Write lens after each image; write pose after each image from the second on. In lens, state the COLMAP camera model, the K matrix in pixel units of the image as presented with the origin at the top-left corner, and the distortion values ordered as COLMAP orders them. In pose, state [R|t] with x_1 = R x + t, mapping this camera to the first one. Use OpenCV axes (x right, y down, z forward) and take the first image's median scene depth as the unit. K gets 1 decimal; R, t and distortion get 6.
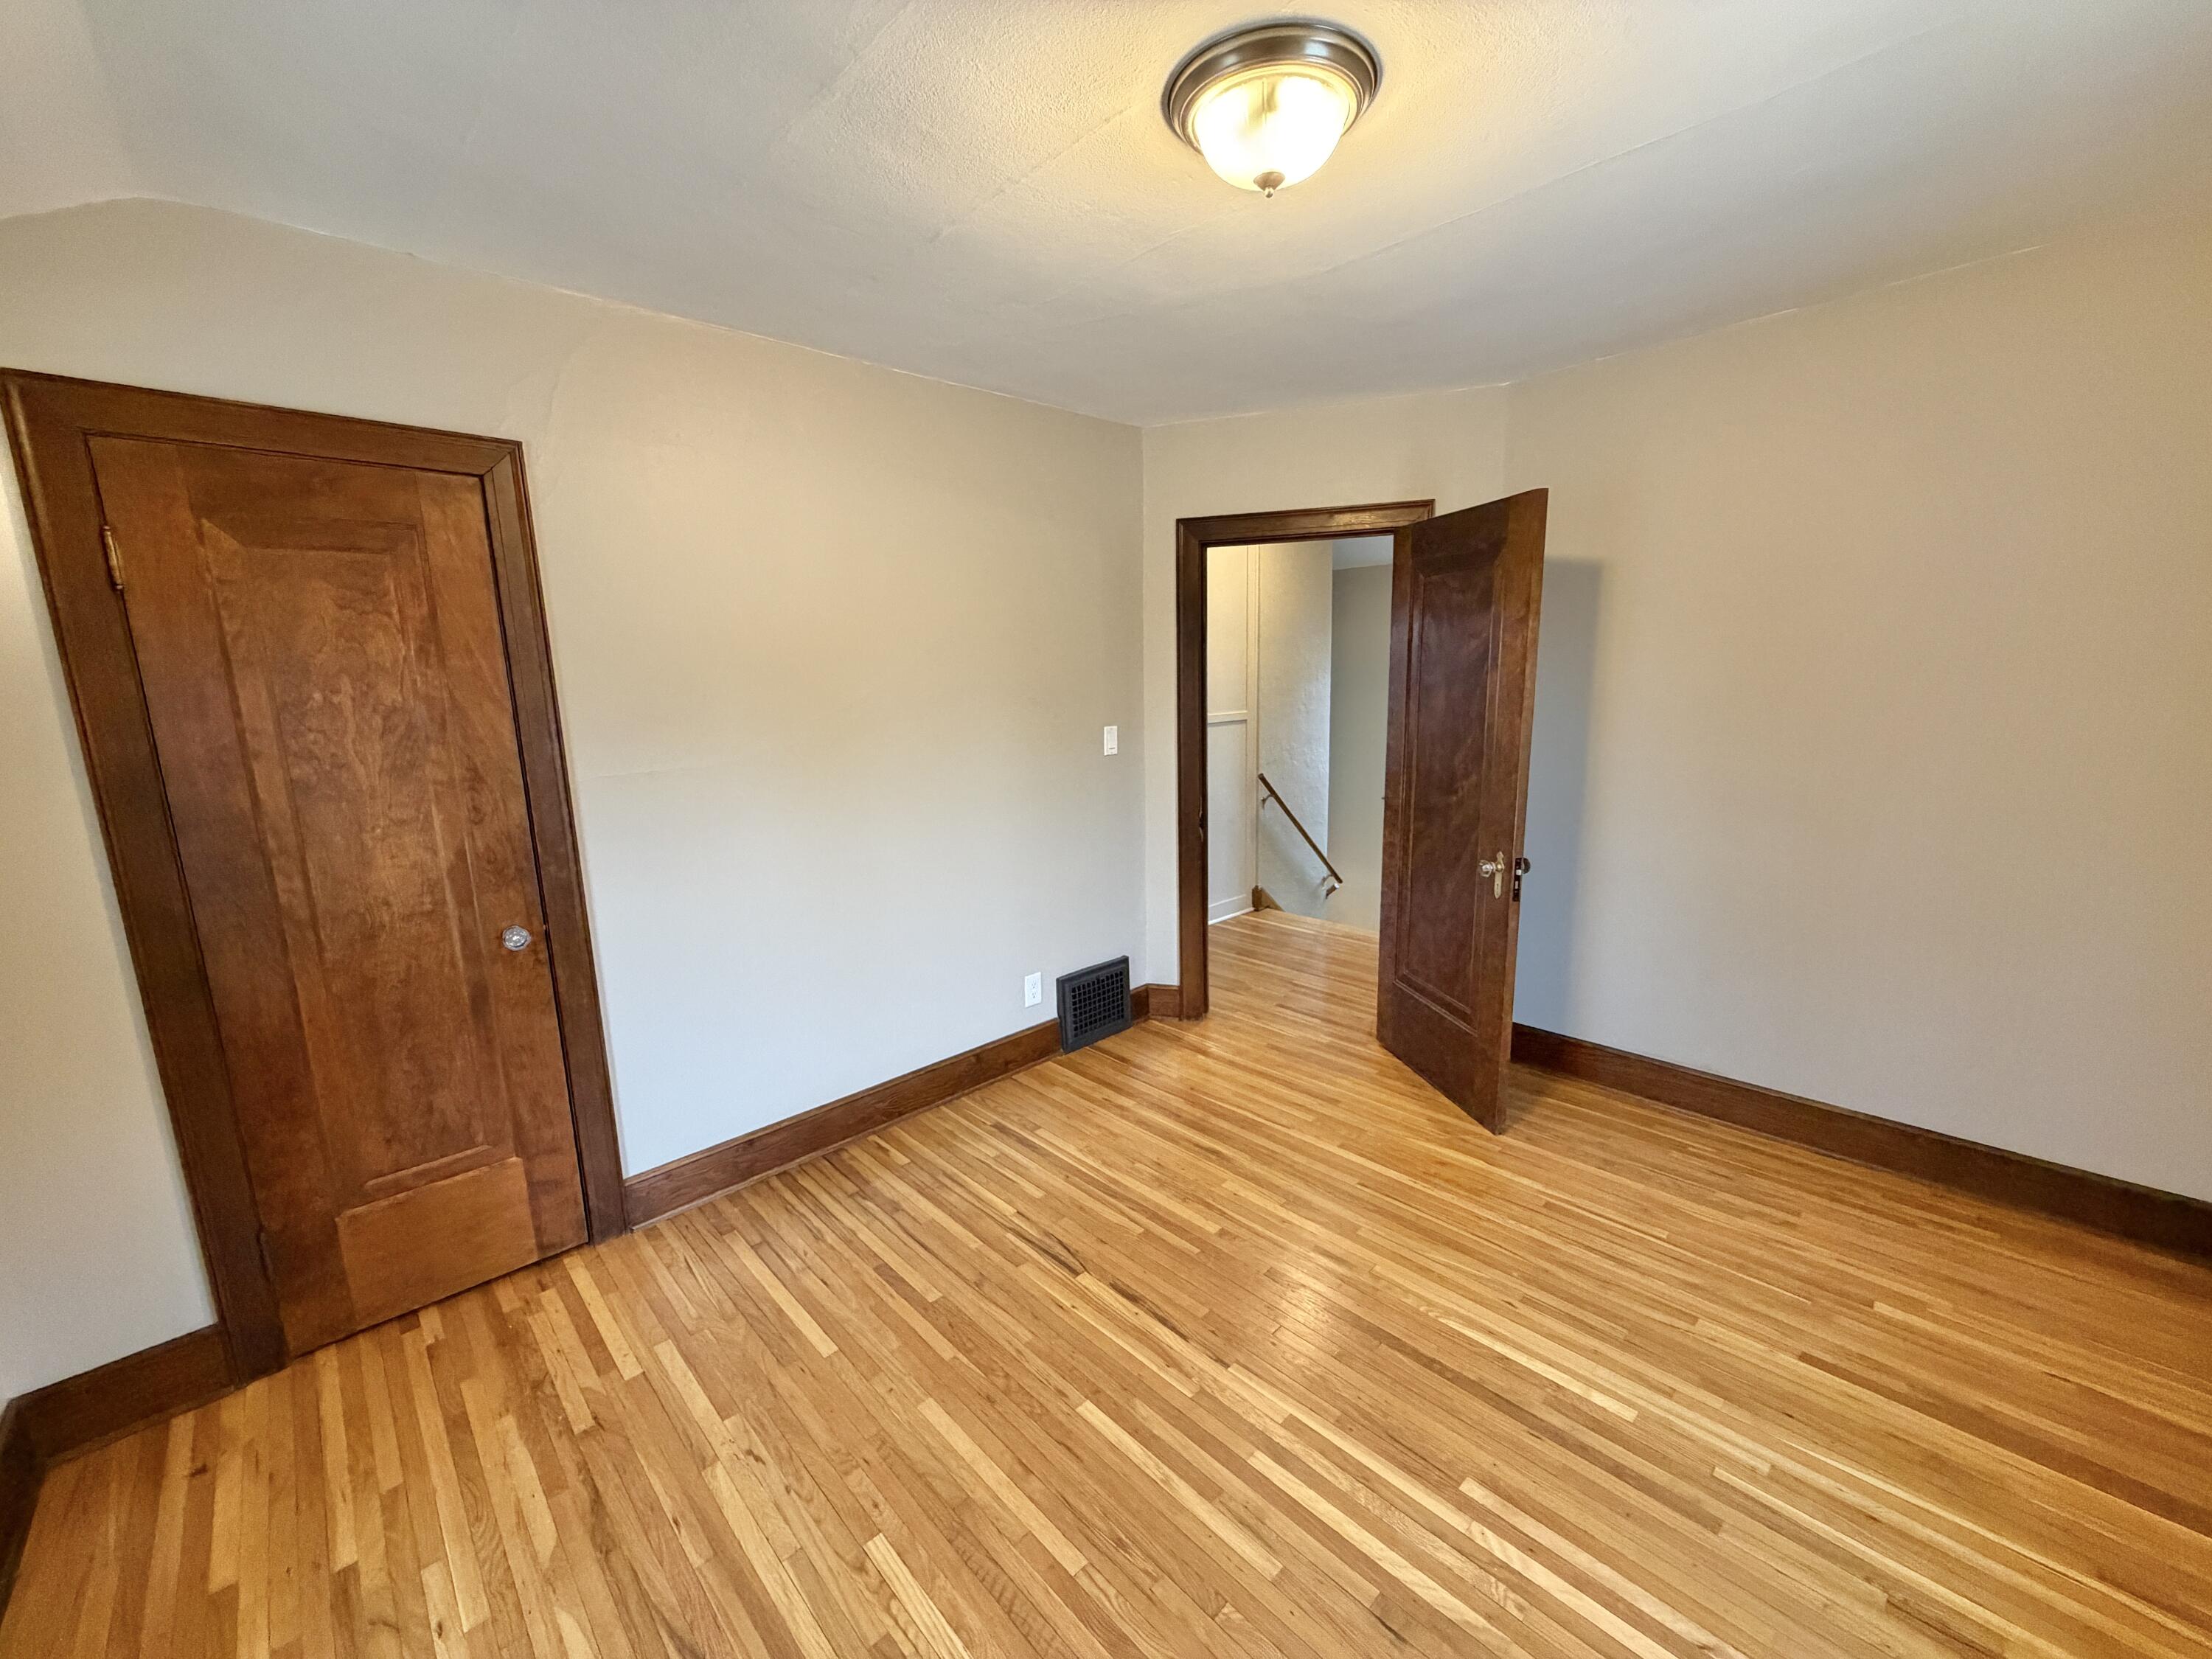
lens RADIAL K [[879.0, 0, 1103.7], [0, 879.0, 834.4], [0, 0, 1]] dist [0.000117, 0.000401]
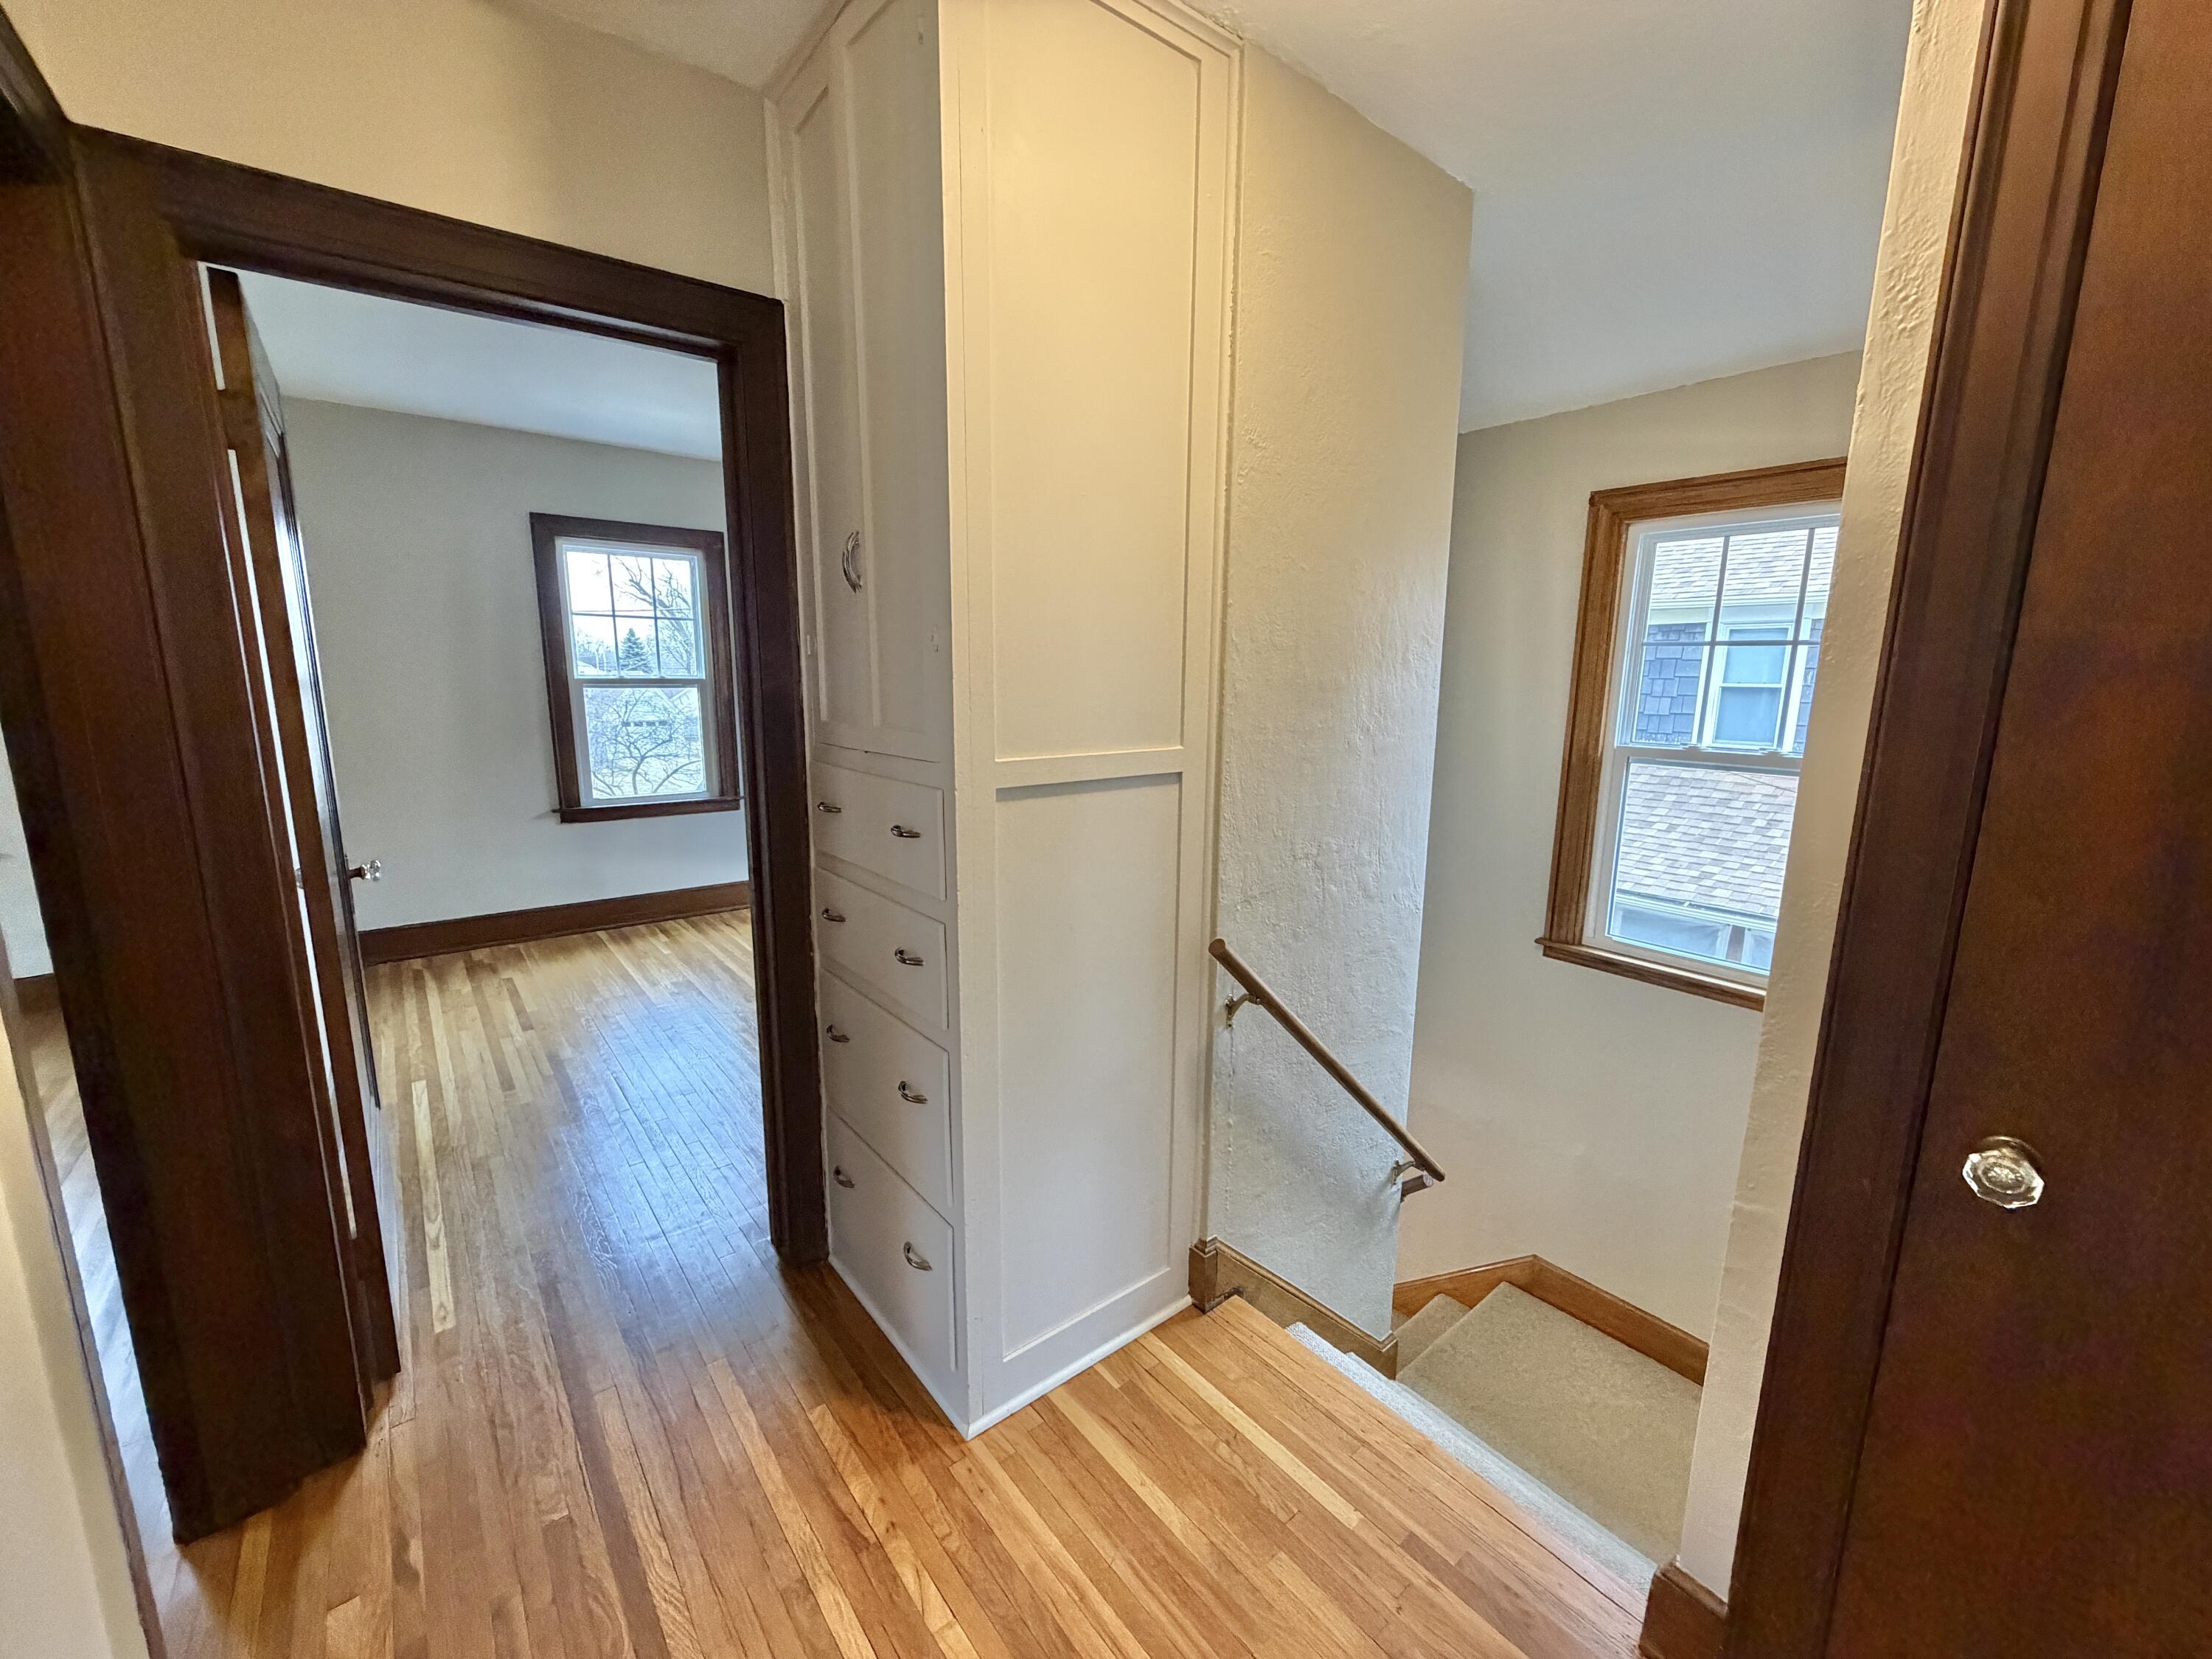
lens RADIAL K [[879.0, 0, 1103.1], [0, 879.0, 828.6], [0, 0, 1]] dist [0.000117, 0.000401]
pose [[0.995511, 0.051861, -0.079175, 0.153921], [-0.051578, 0.998653, 0.005614, -0.105729], [0.079359, -0.001505, 0.996845, 0.645401]]
